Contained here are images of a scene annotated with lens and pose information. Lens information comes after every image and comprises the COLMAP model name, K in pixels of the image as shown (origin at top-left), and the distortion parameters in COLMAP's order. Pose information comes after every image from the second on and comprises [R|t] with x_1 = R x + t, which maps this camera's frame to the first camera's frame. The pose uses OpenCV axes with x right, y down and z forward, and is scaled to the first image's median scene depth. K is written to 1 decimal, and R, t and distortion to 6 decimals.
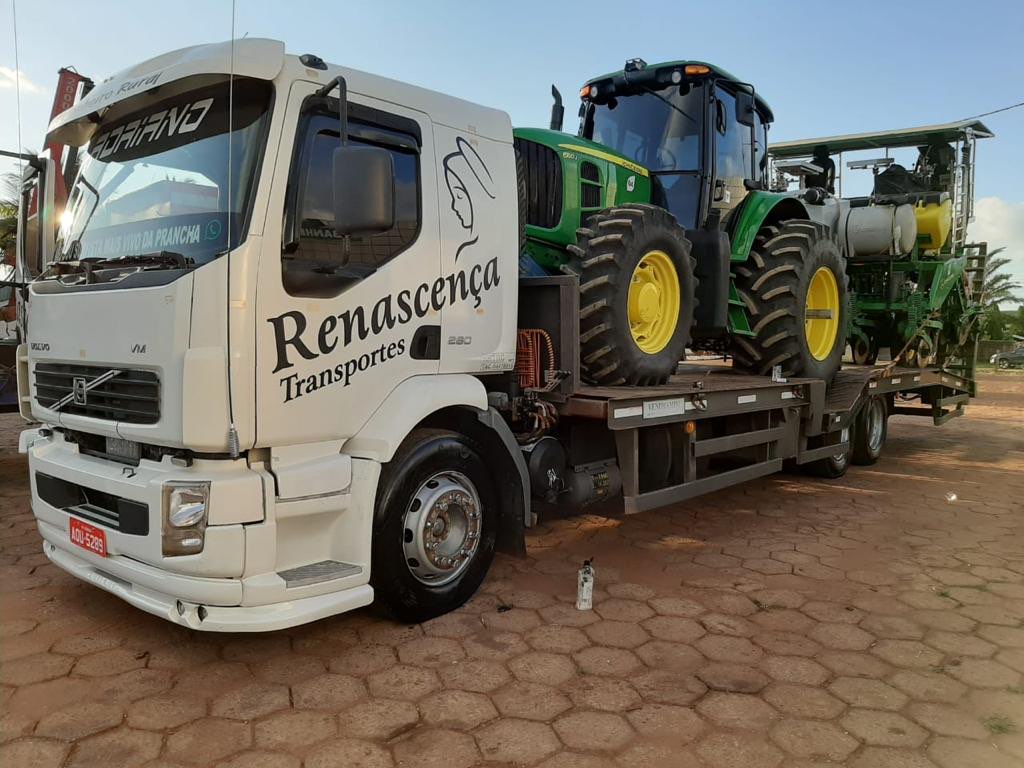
lens RADIAL K [[830.5, 0, 515.8], [0, 830.5, 388.4], [0, 0, 1]] dist [0.031347, 0.006073]
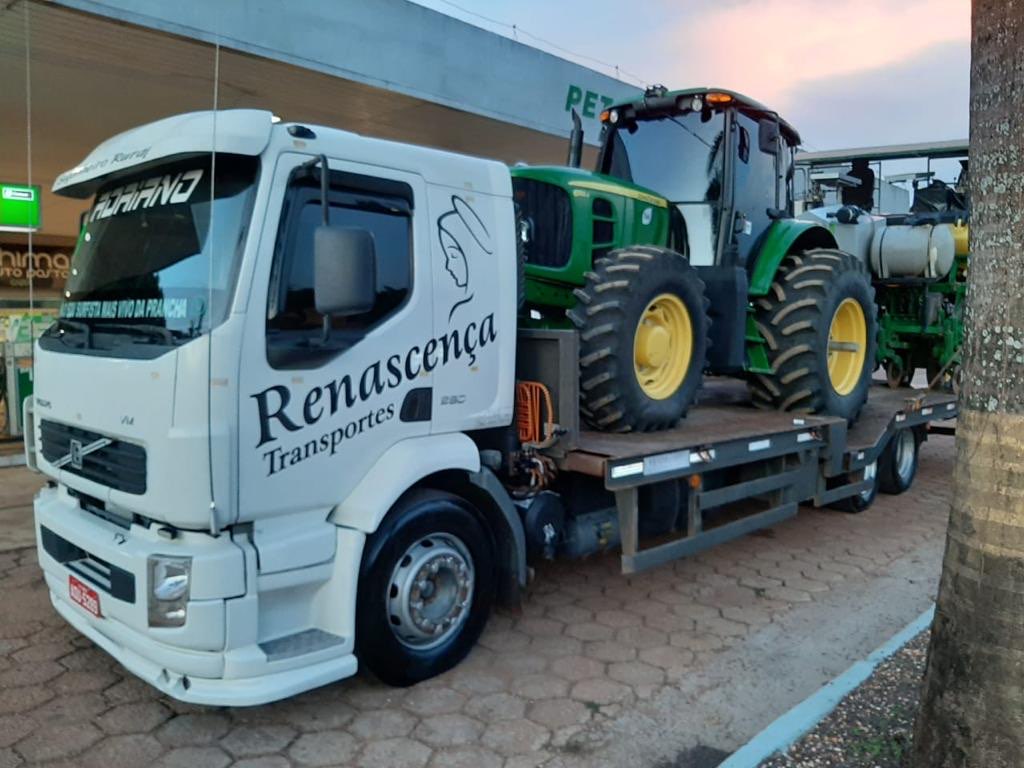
lens RADIAL K [[830.5, 0, 519.8], [0, 830.5, 379.7], [0, 0, 1]] dist [0.031347, 0.006073]
pose [[0.998234, 0.011386, -0.058310, 0.068843], [-0.010260, 0.999756, 0.019573, -0.101016], [0.058519, -0.018940, 0.998107, 0.013359]]
